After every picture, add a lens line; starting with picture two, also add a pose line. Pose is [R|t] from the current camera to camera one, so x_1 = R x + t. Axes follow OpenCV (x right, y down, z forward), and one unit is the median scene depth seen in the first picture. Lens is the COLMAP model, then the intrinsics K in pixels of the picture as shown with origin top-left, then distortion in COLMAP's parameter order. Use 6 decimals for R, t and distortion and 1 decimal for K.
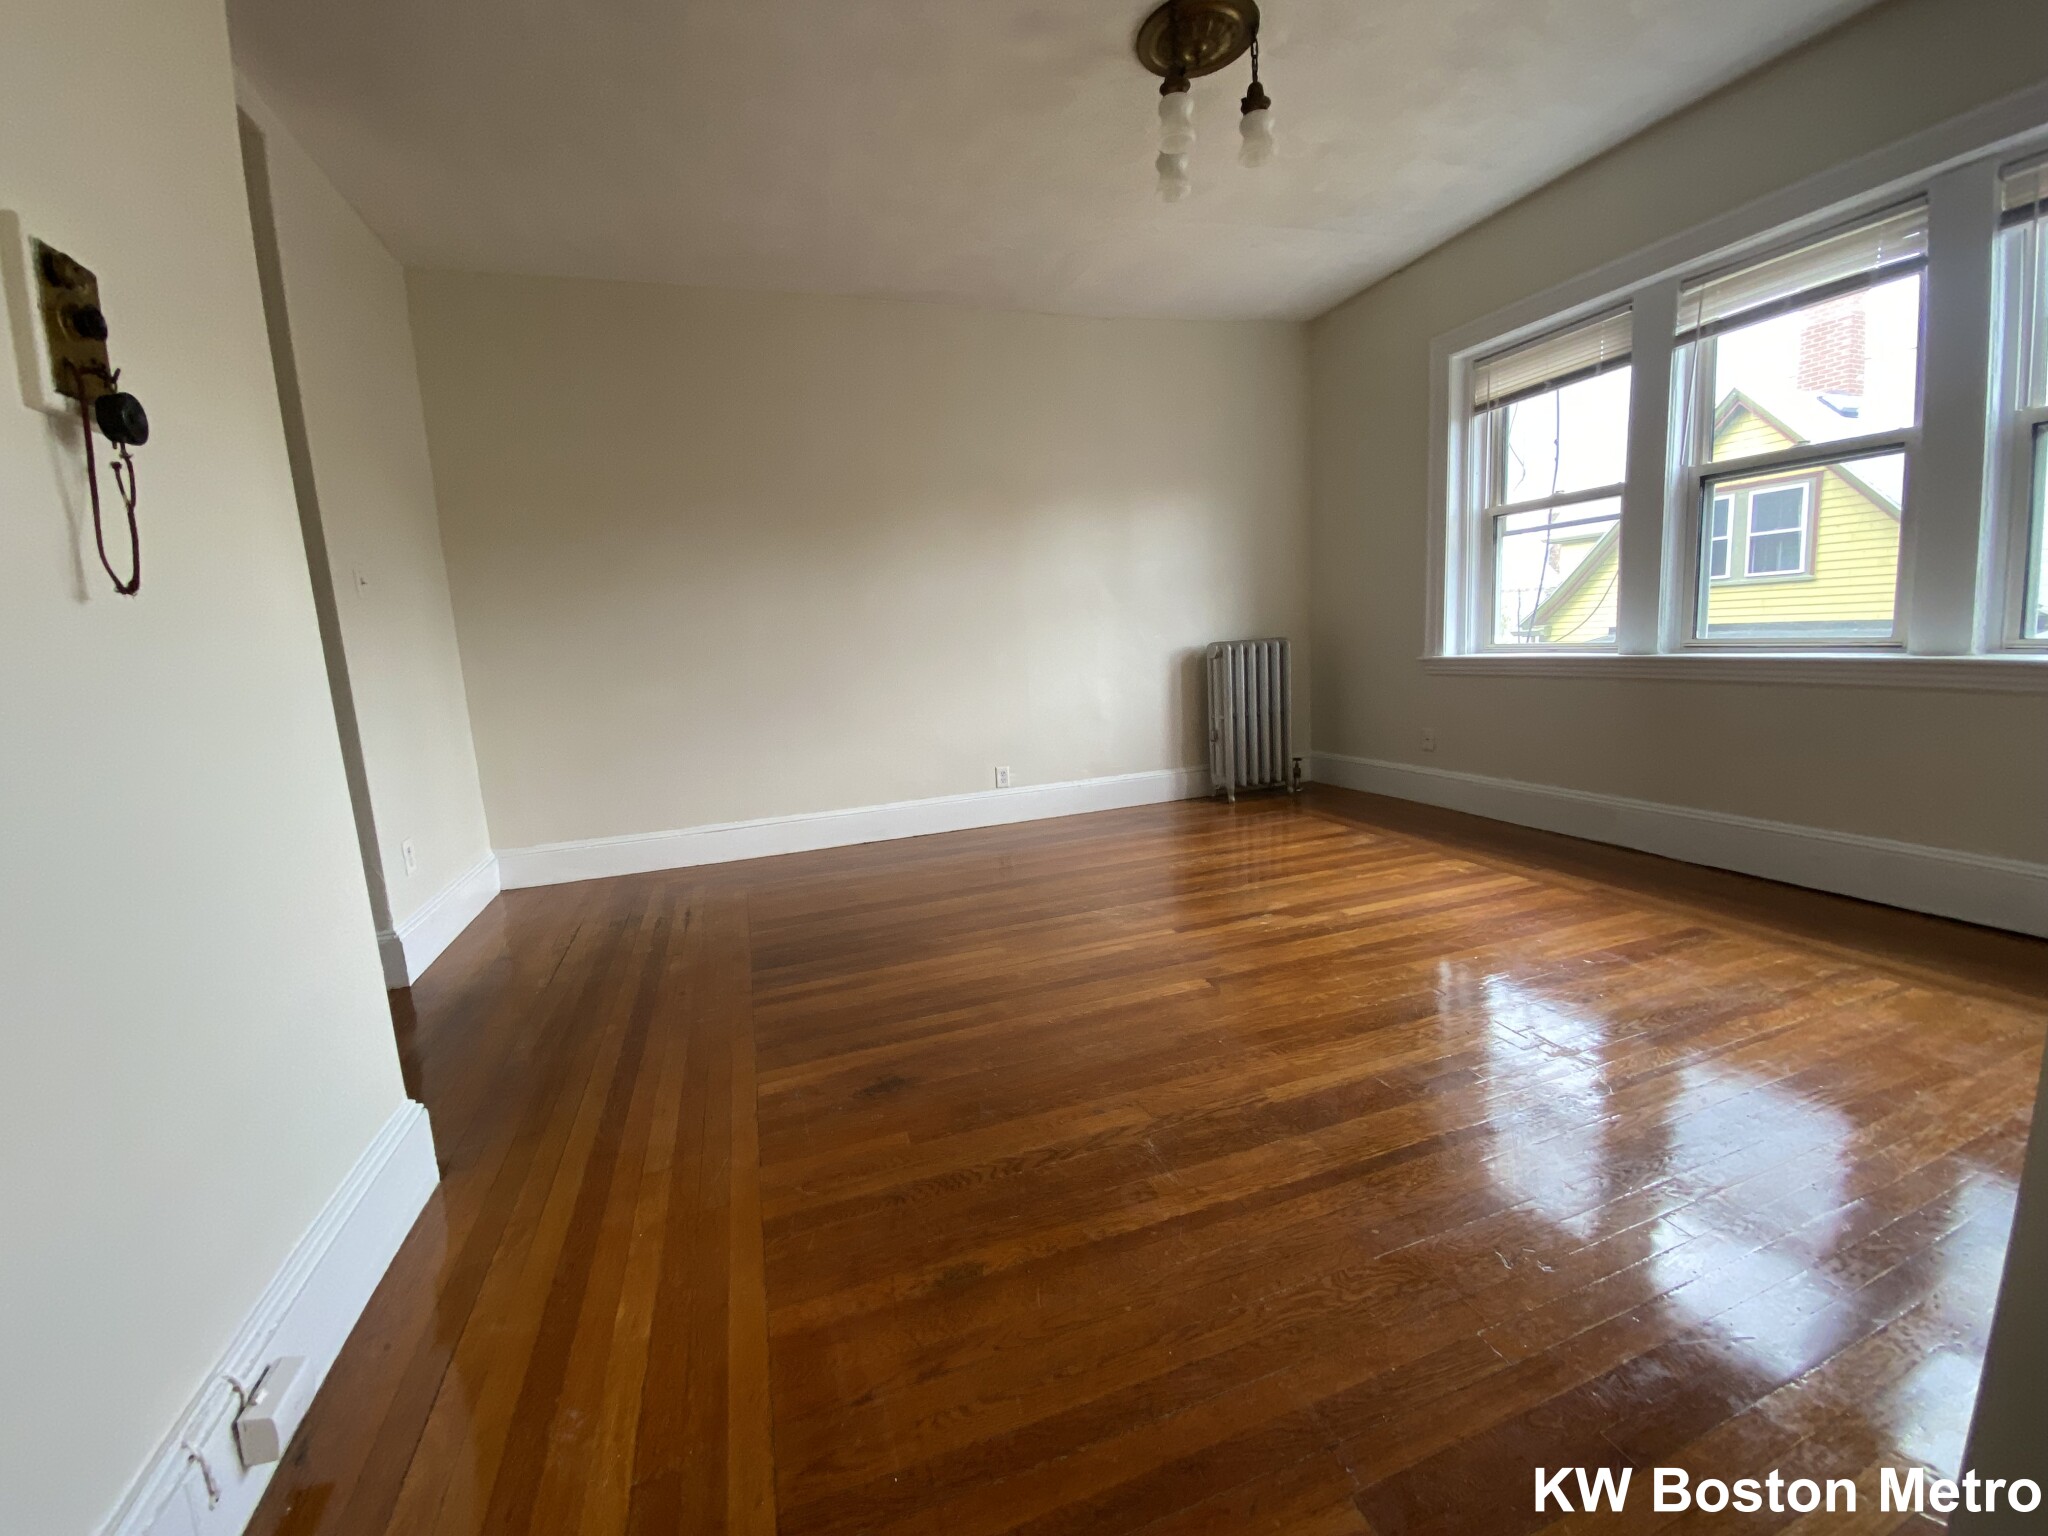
lens RADIAL K [[831.2, 0, 1013.6], [0, 831.2, 766.6], [0, 0, 1]] dist [0.017649, -0.018955]
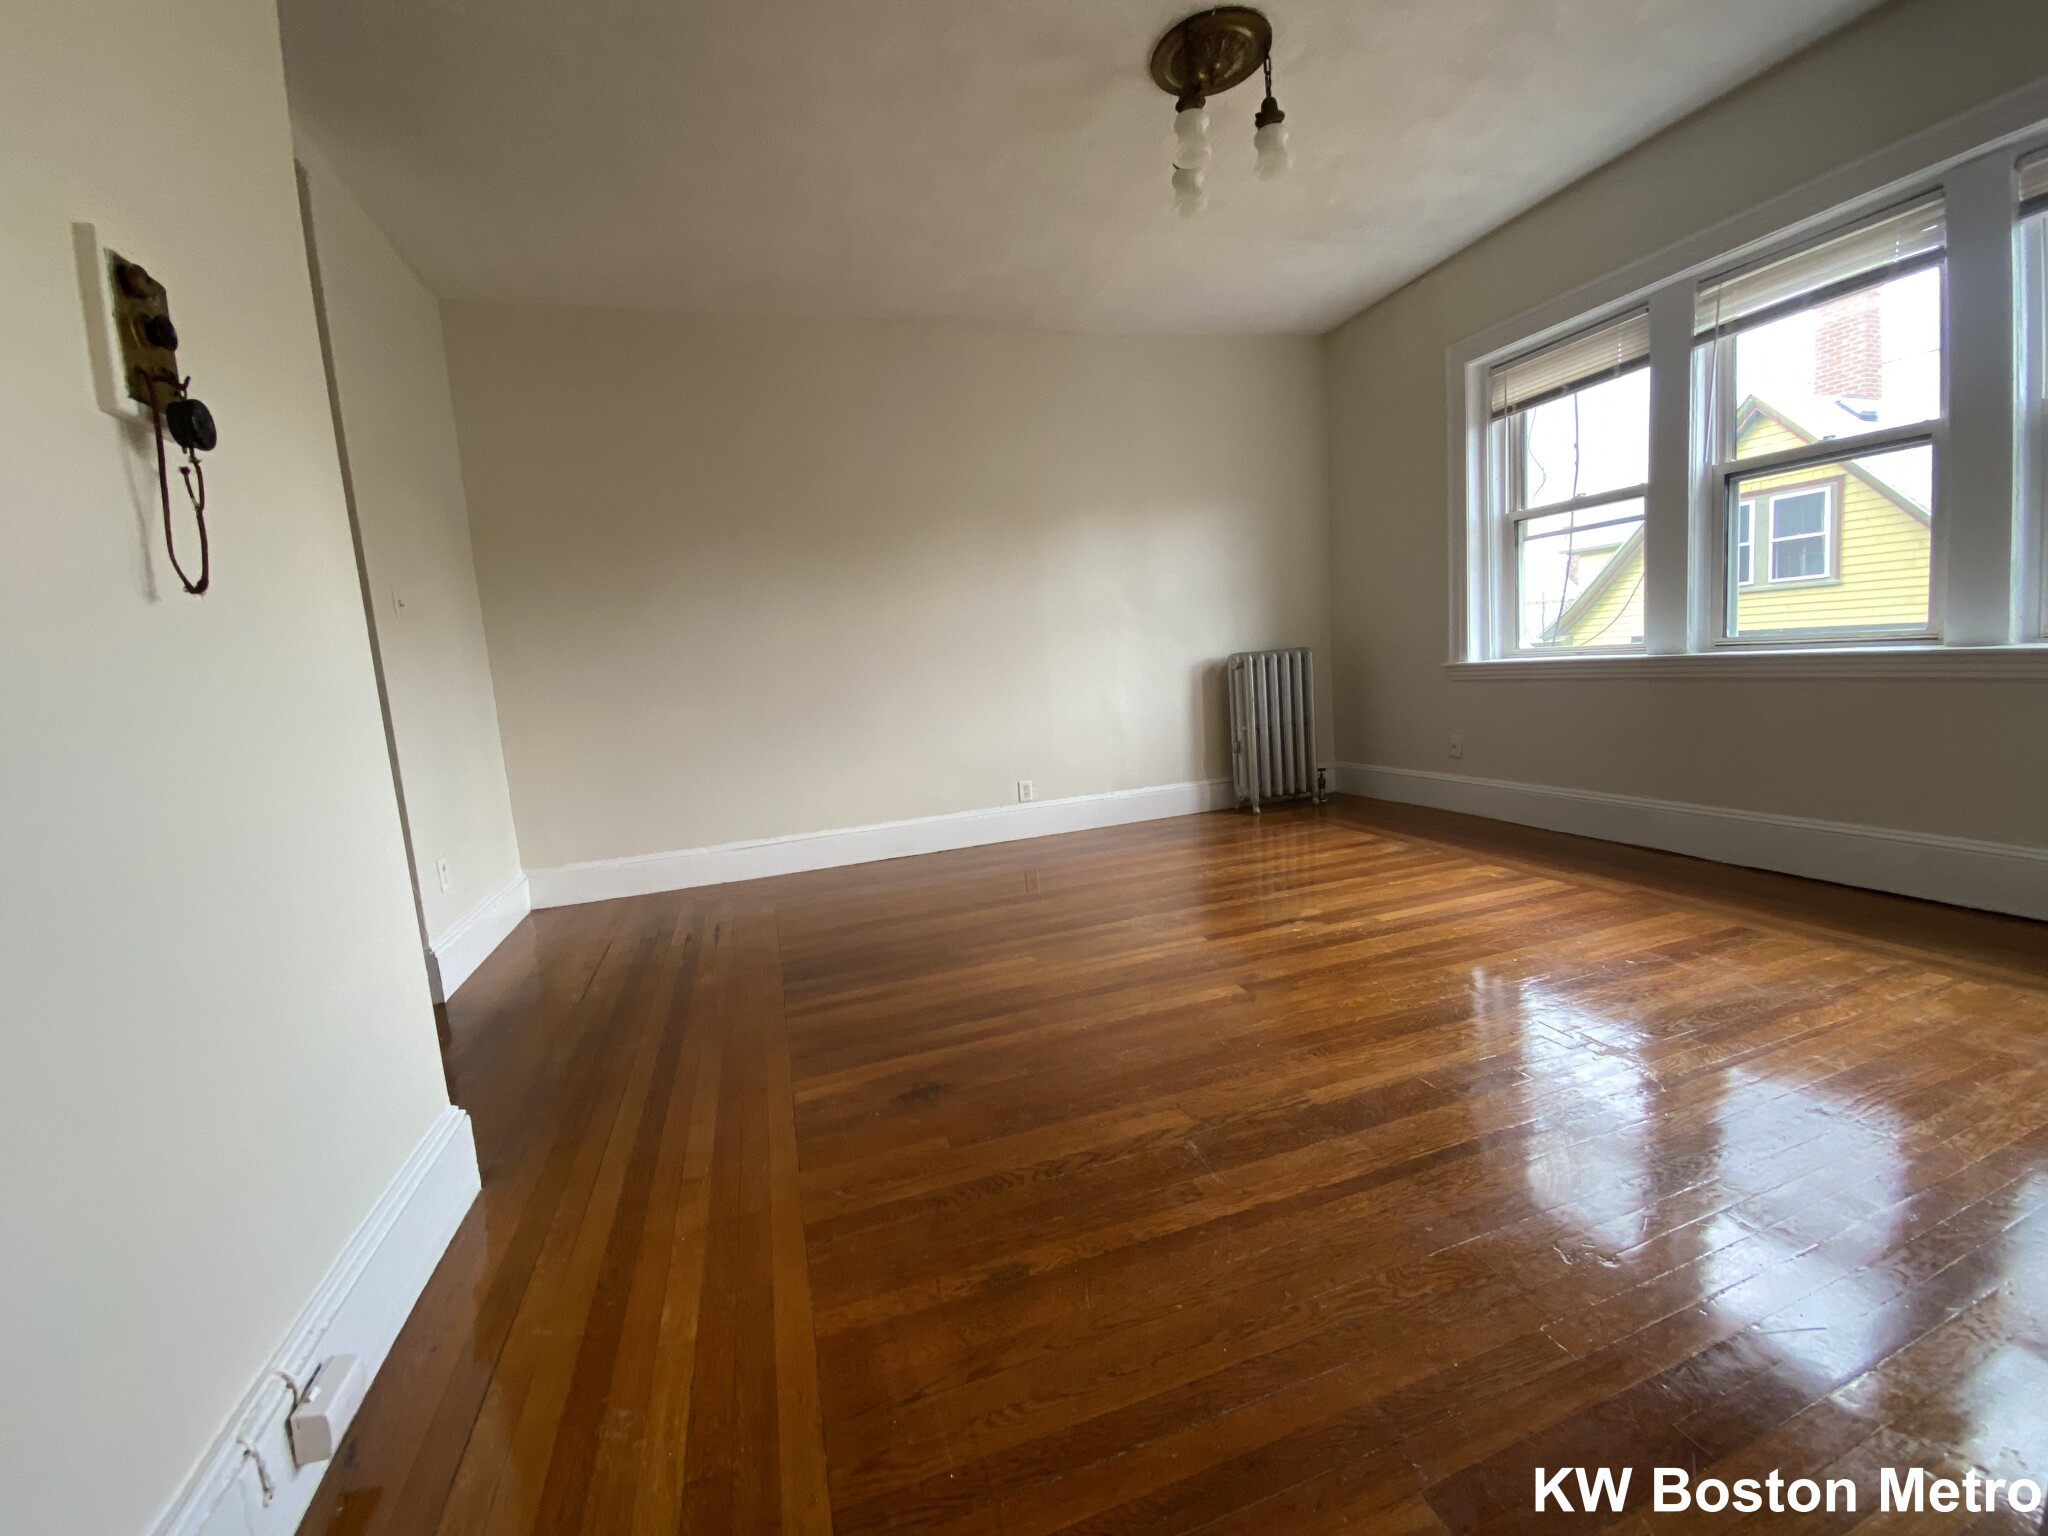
lens RADIAL K [[833.6, 0, 1013.9], [0, 833.6, 766.1], [0, 0, 1]] dist [0.015034, -0.017673]
pose [[0.999709, -0.015748, -0.018297, -0.018353], [0.015219, 0.999471, -0.028743, 0.023526], [0.018740, 0.028456, 0.999419, -0.003839]]
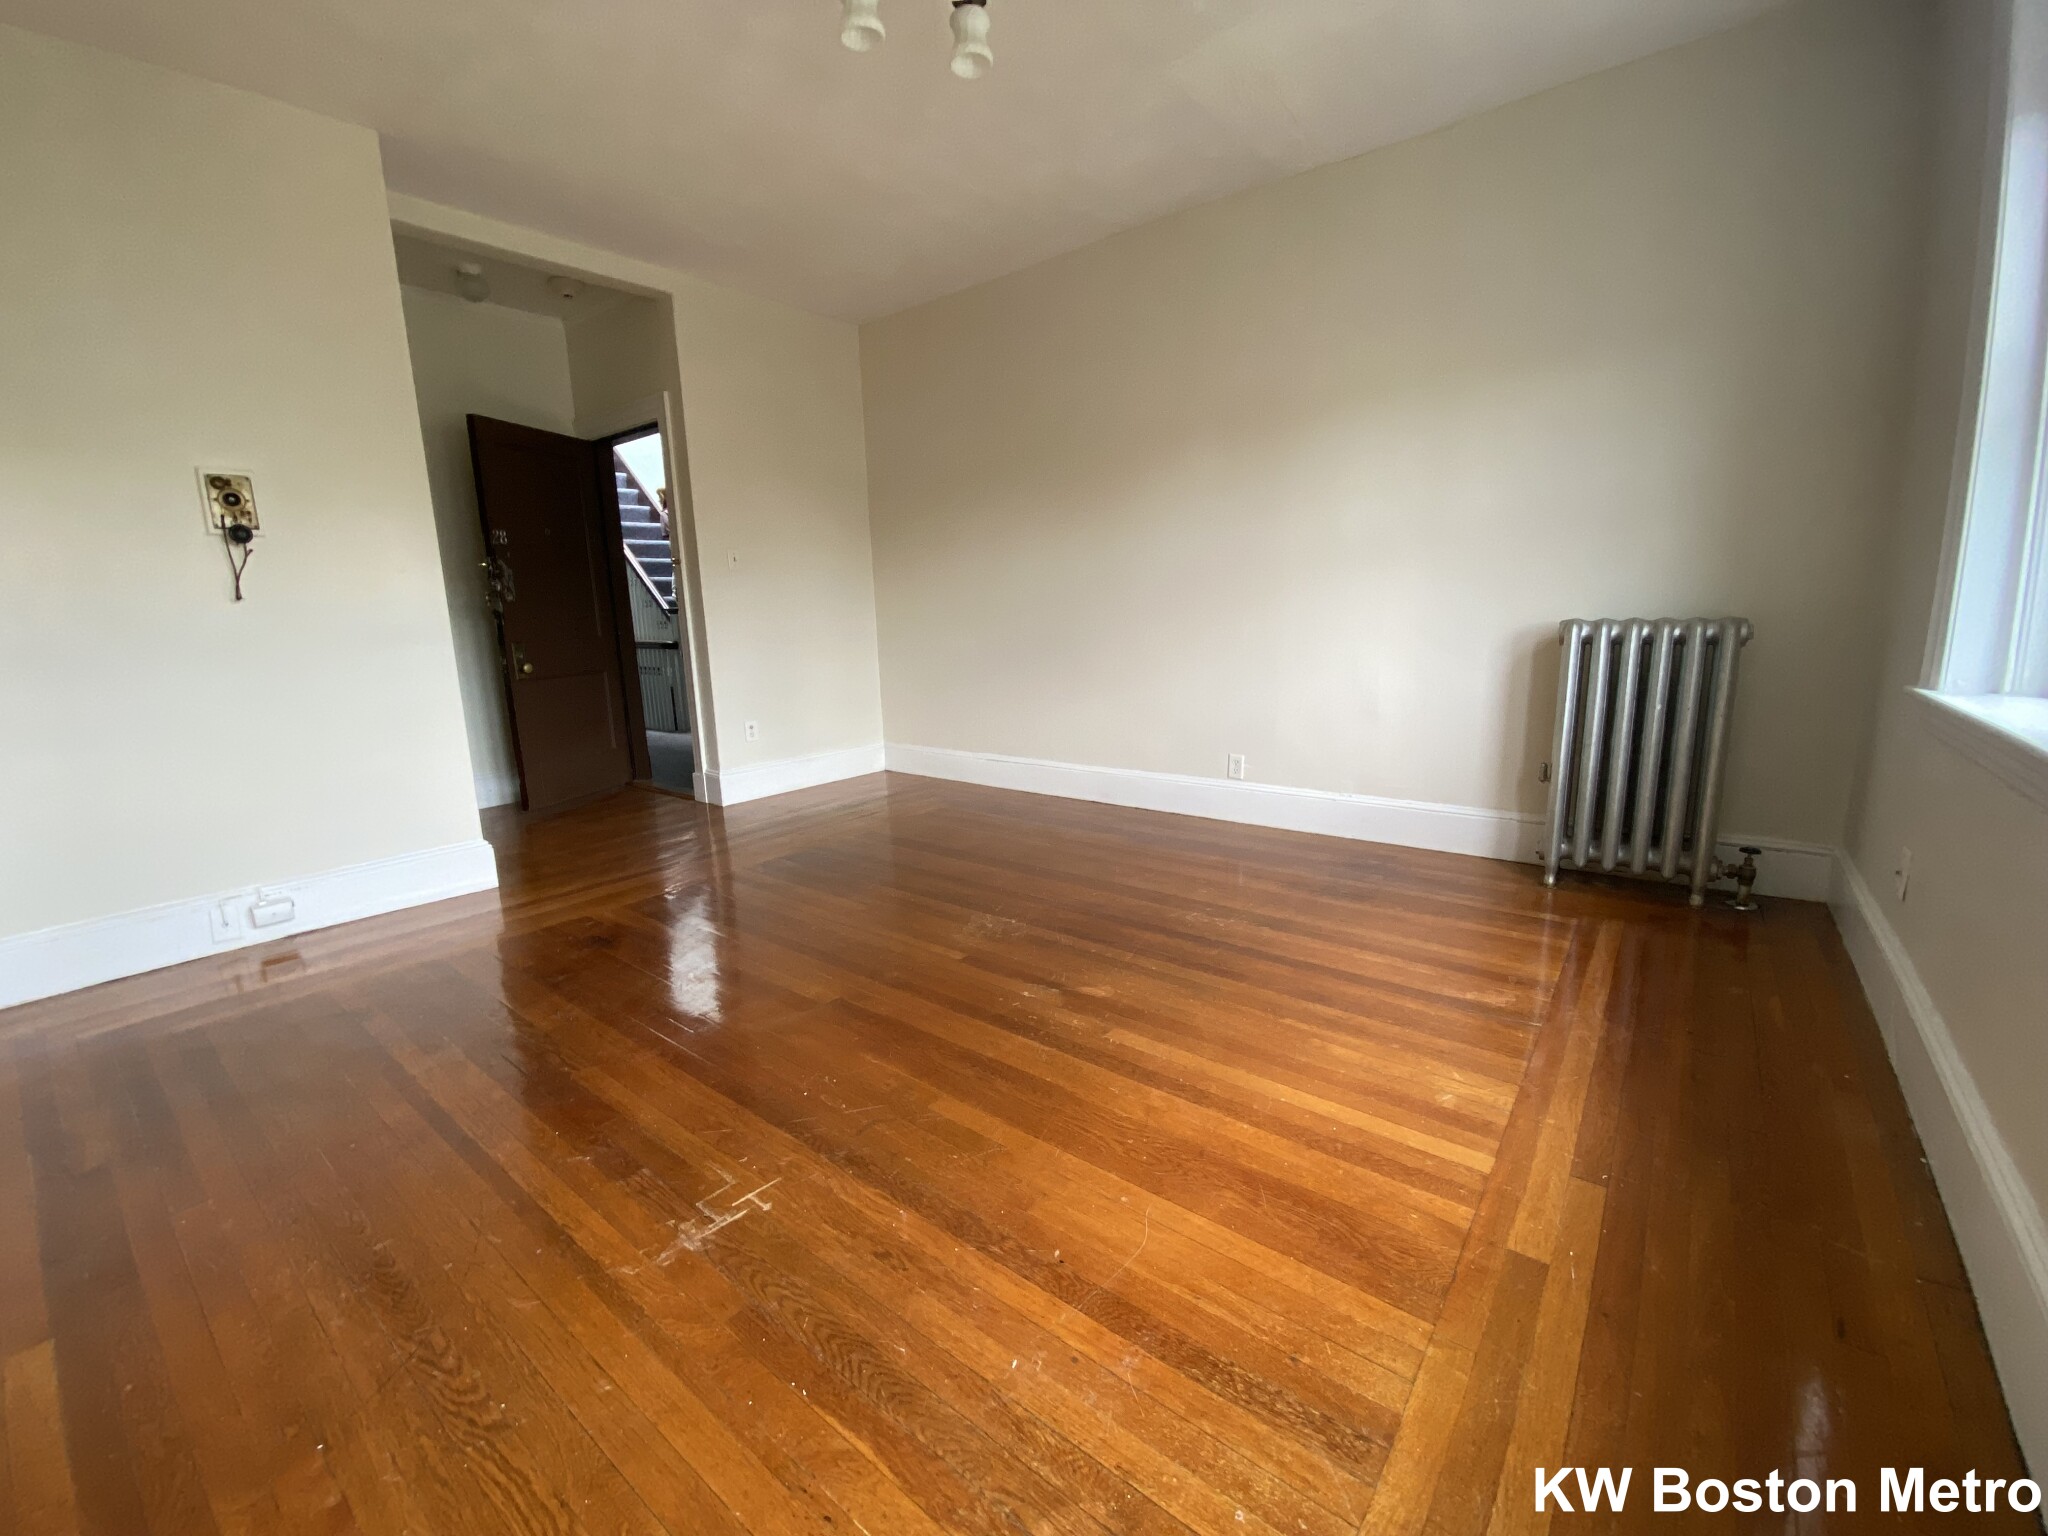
lens RADIAL K [[831.2, 0, 1013.6], [0, 831.2, 766.6], [0, 0, 1]] dist [0.017649, -0.018955]
pose [[0.533998, 0.201853, -0.821037, 1.221449], [-0.130011, 0.979137, 0.156164, -0.196663], [0.835430, 0.023352, 0.549100, 0.751298]]
